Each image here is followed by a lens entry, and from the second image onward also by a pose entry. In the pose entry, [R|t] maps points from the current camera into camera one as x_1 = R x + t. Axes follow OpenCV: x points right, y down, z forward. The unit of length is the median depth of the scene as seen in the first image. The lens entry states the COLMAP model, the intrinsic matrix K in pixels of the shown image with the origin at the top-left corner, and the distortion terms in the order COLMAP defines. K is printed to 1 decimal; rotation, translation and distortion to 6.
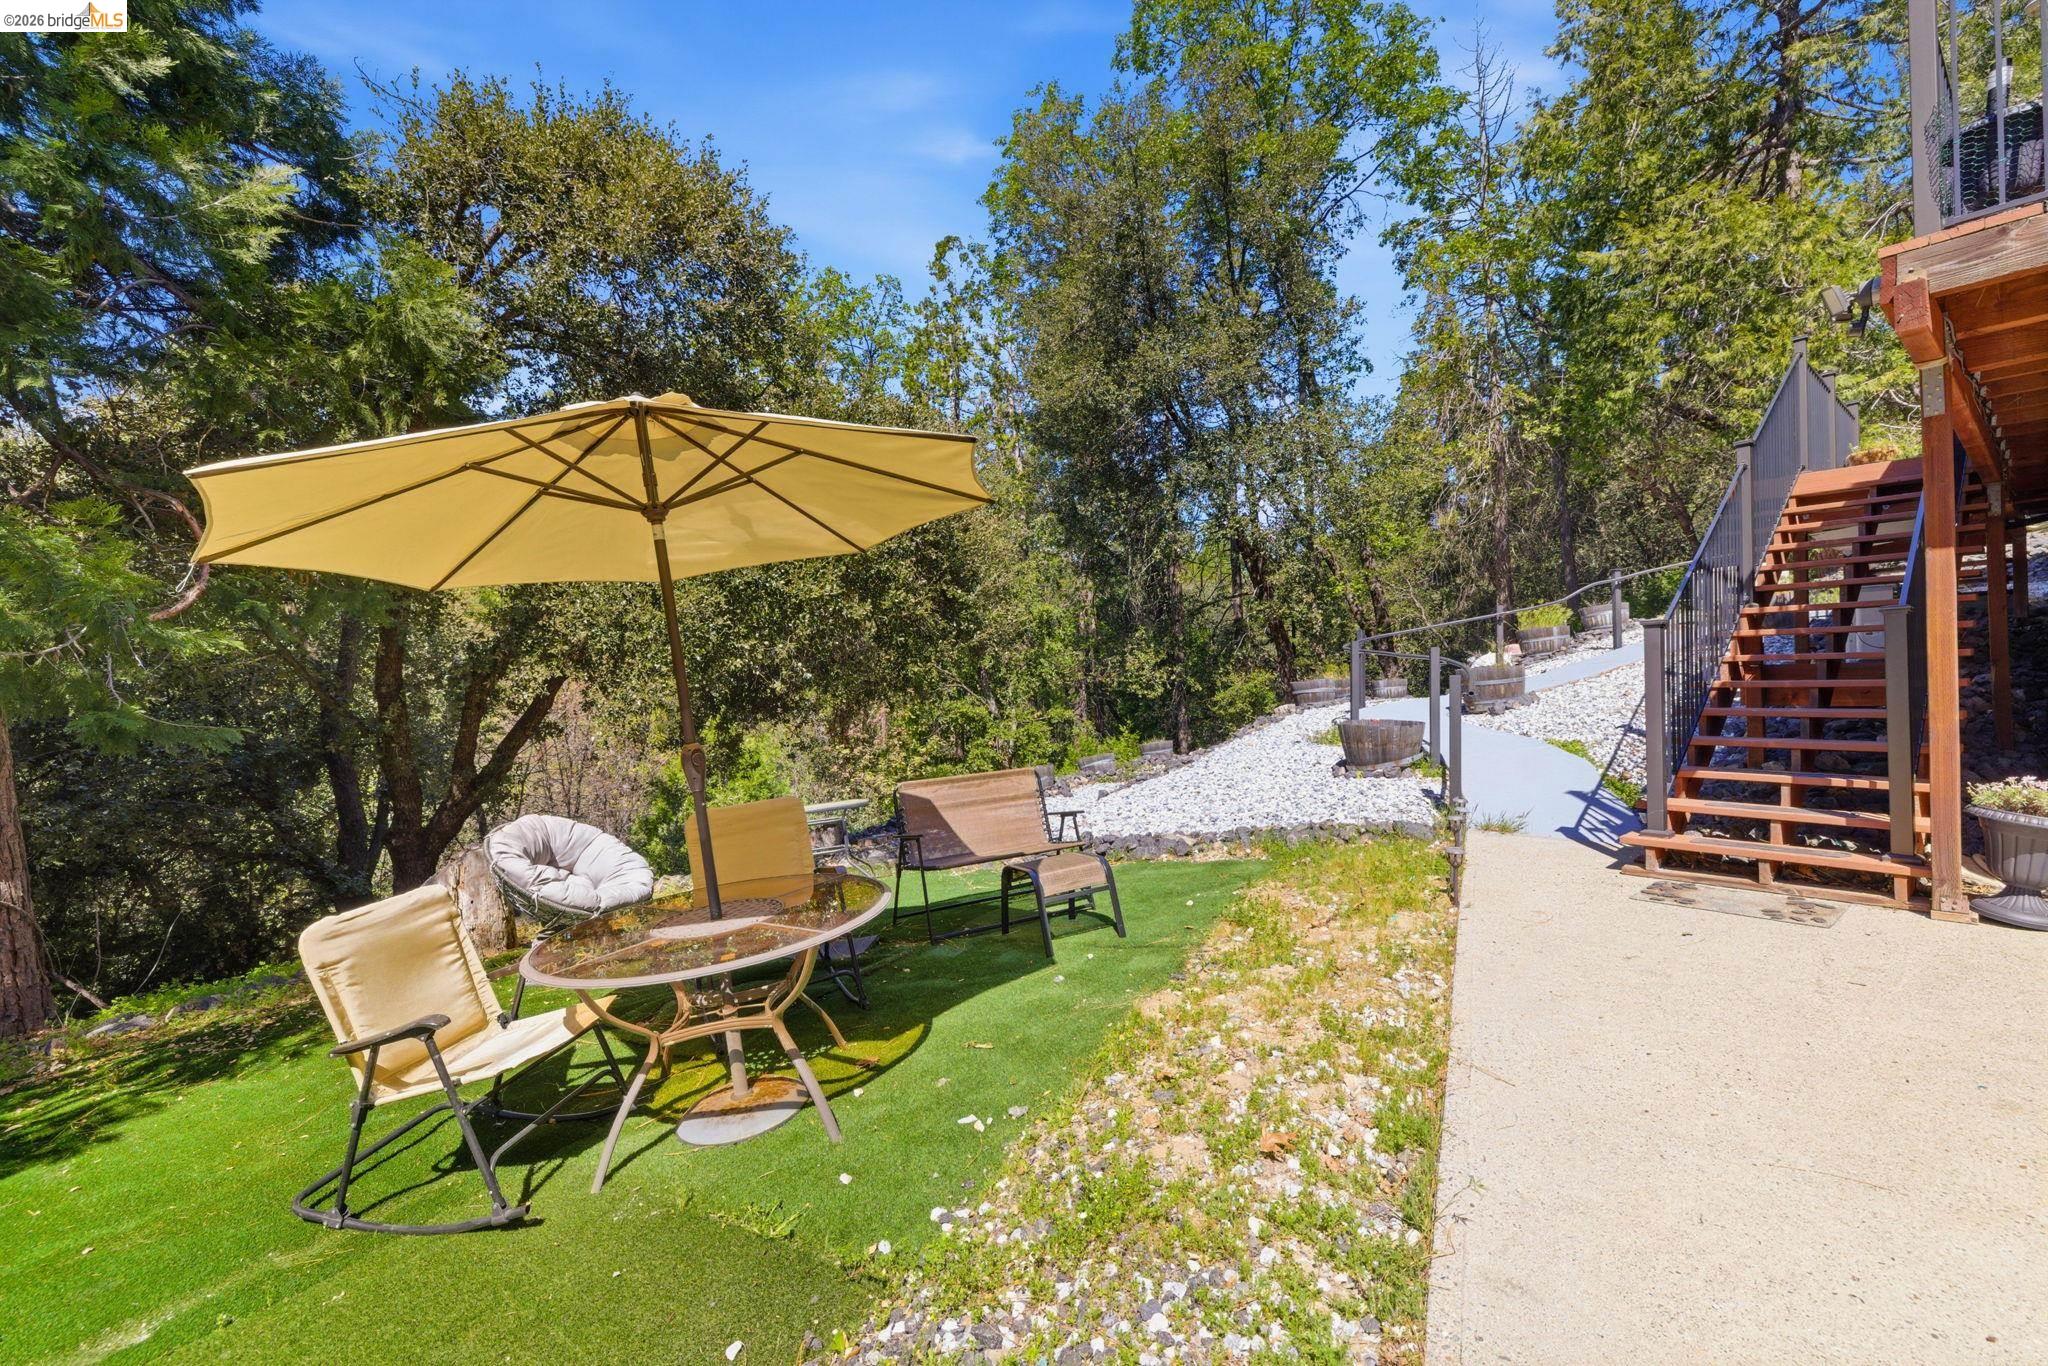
lens RADIAL K [[847.1, 0, 1030.5], [0, 847.1, 684.0], [0, 0, 1]] dist [0.001130, 0.000505]
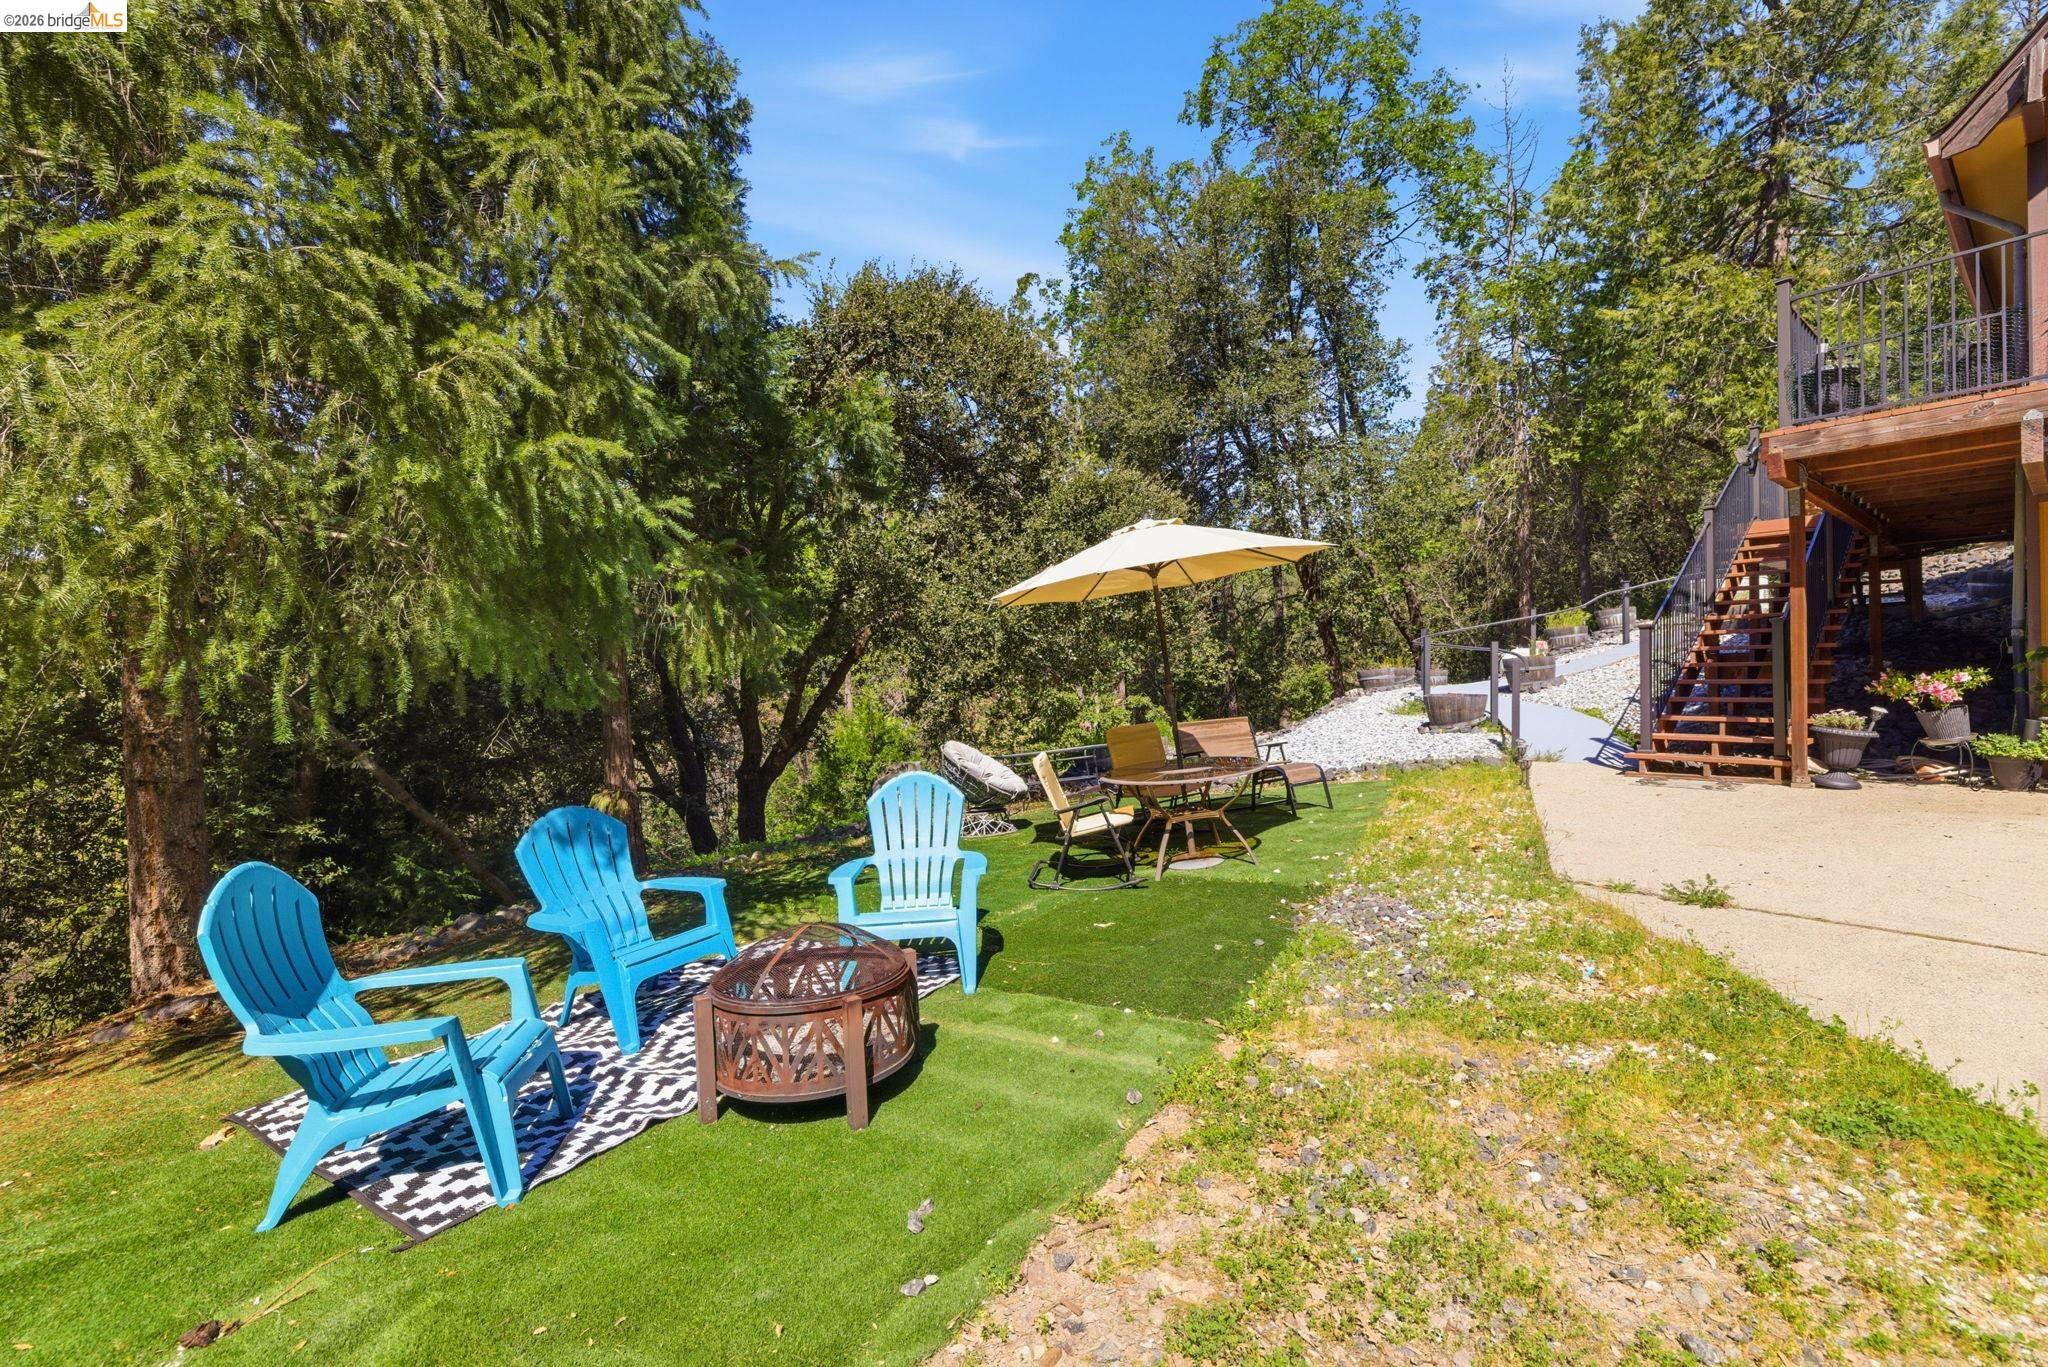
lens RADIAL K [[847.1, 0, 1034.8], [0, 847.1, 685.1], [0, 0, 1]] dist [0.001130, 0.000505]
pose [[0.999975, 0.004921, -0.005084, -0.132805], [-0.004888, 0.999967, 0.006472, 0.011198], [0.005115, -0.006447, 0.999966, -0.195655]]
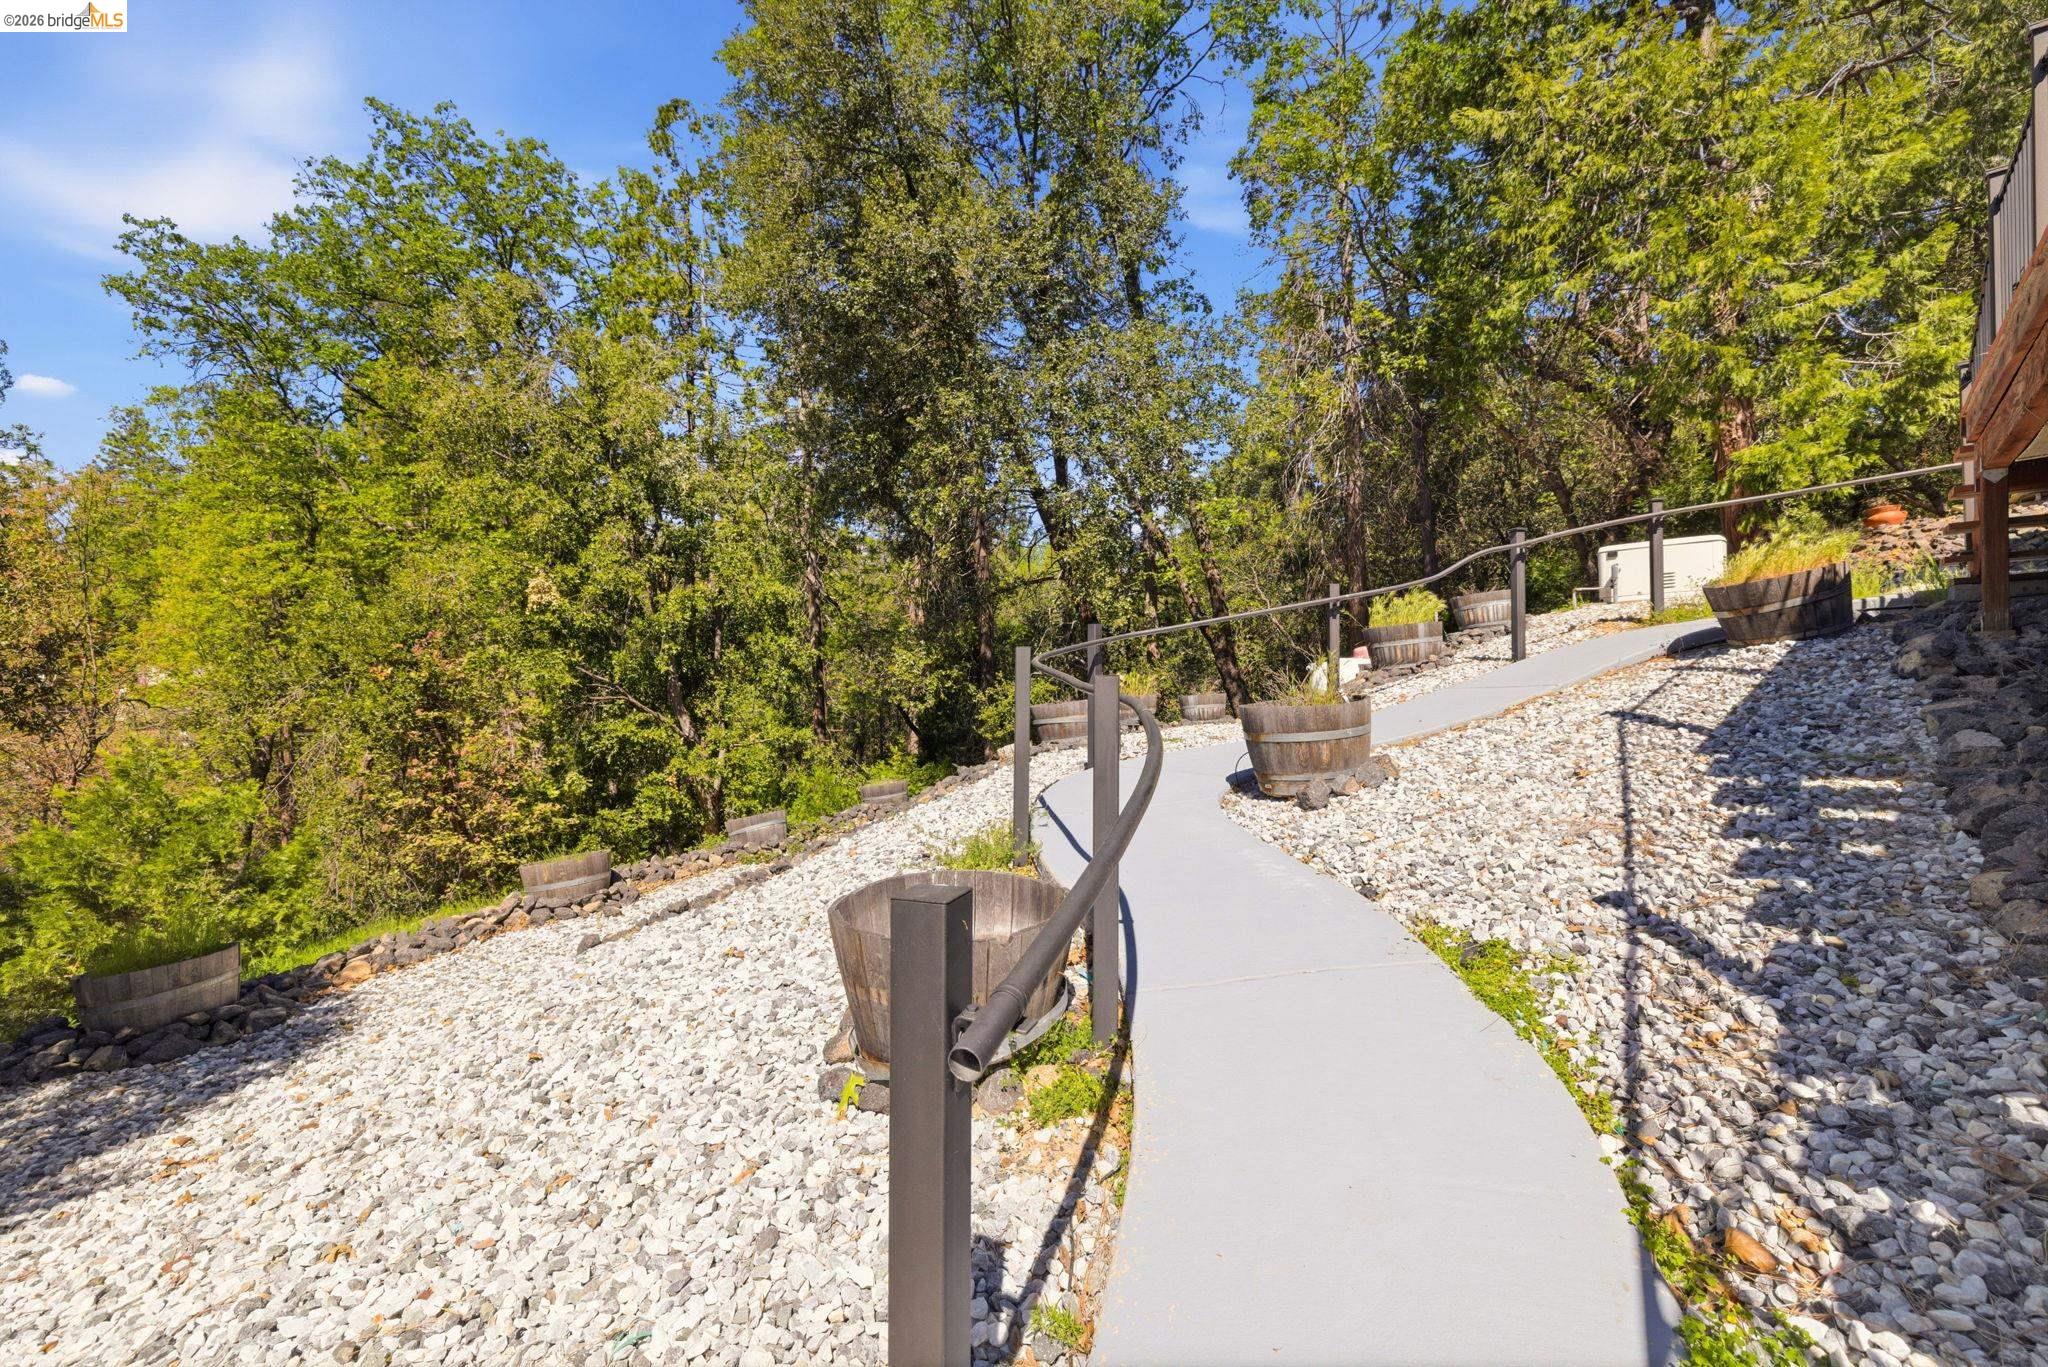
lens RADIAL K [[847.1, 0, 1031.6], [0, 847.1, 688.4], [0, 0, 1]] dist [0.001130, 0.000505]
pose [[0.990853, 0.003047, 0.134913, 0.193710], [-0.004802, 0.999908, 0.012680, -0.020200], [-0.134862, -0.013212, 0.990776, 0.324662]]
